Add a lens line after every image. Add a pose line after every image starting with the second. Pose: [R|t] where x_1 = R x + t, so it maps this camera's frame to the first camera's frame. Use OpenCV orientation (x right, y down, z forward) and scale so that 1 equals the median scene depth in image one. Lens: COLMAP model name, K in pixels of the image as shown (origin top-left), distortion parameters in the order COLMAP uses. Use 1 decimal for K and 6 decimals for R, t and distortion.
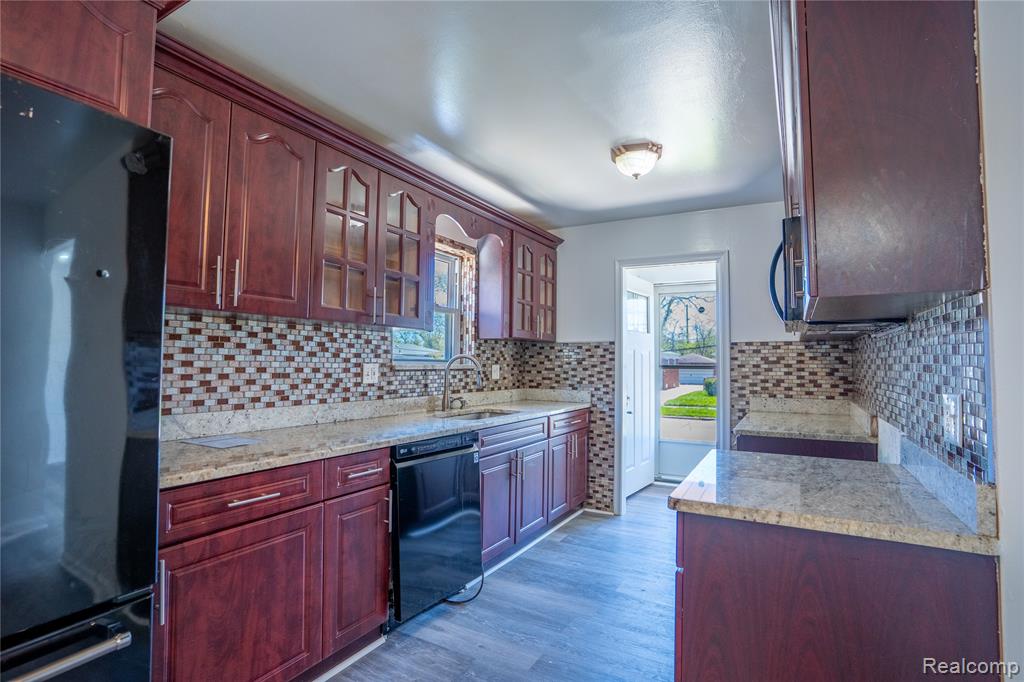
lens RADIAL K [[508.2, 0, 512.0], [0, 508.2, 341.0], [0, 0, 1]] dist [-0.066493, 0.033789]
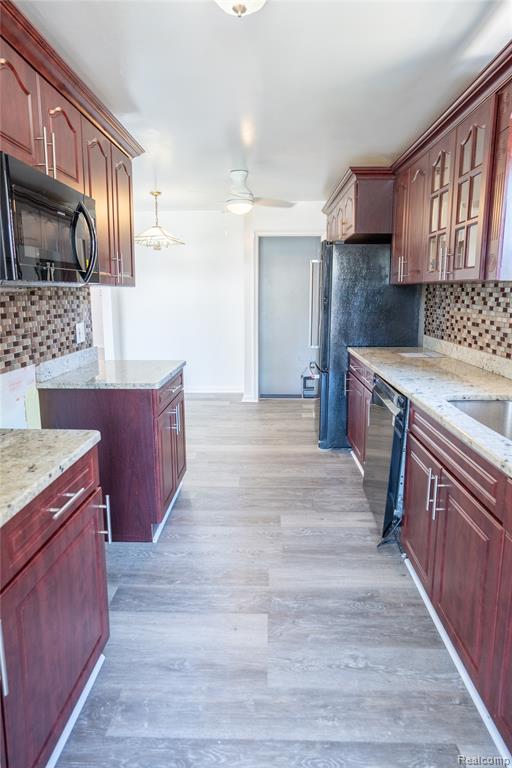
lens RADIAL K [[450.7, 0, 254.4], [0, 450.7, 369.8], [0, 0, 1]] dist [-0.023070, 0.004354]
pose [[-0.885728, 0.070791, -0.458775, 0.501277], [0.013317, 0.991772, 0.127323, 0.025174], [0.464013, 0.106664, -0.879383, 1.506575]]
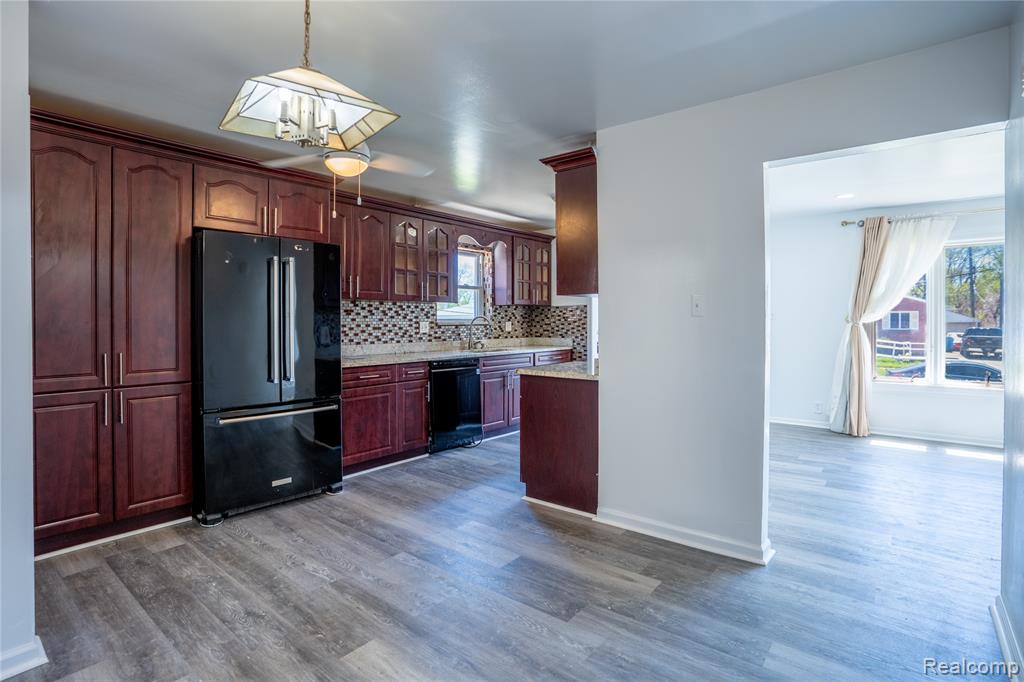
lens RADIAL K [[519.7, 0, 514.5], [0, 519.7, 323.3], [0, 0, 1]] dist [-0.001825, -0.000331]
pose [[0.987197, -0.011455, -0.159094, 0.345586], [0.019108, 0.998728, 0.046660, -0.031235], [0.158357, -0.049103, 0.986160, -0.805323]]
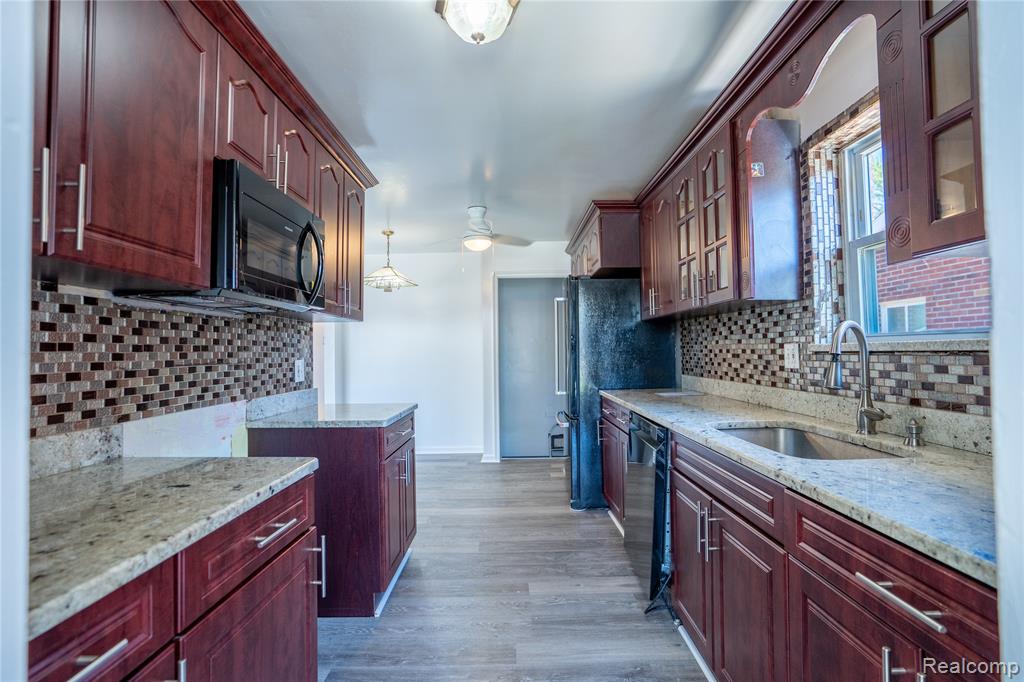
lens RADIAL K [[508.2, 0, 512.0], [0, 508.2, 341.0], [0, 0, 1]] dist [-0.066493, 0.033789]
pose [[-0.869151, -0.009745, -0.494451, 0.507071], [0.025130, 0.997644, -0.063837, 0.082560], [0.493908, -0.067910, -0.866858, 1.513643]]
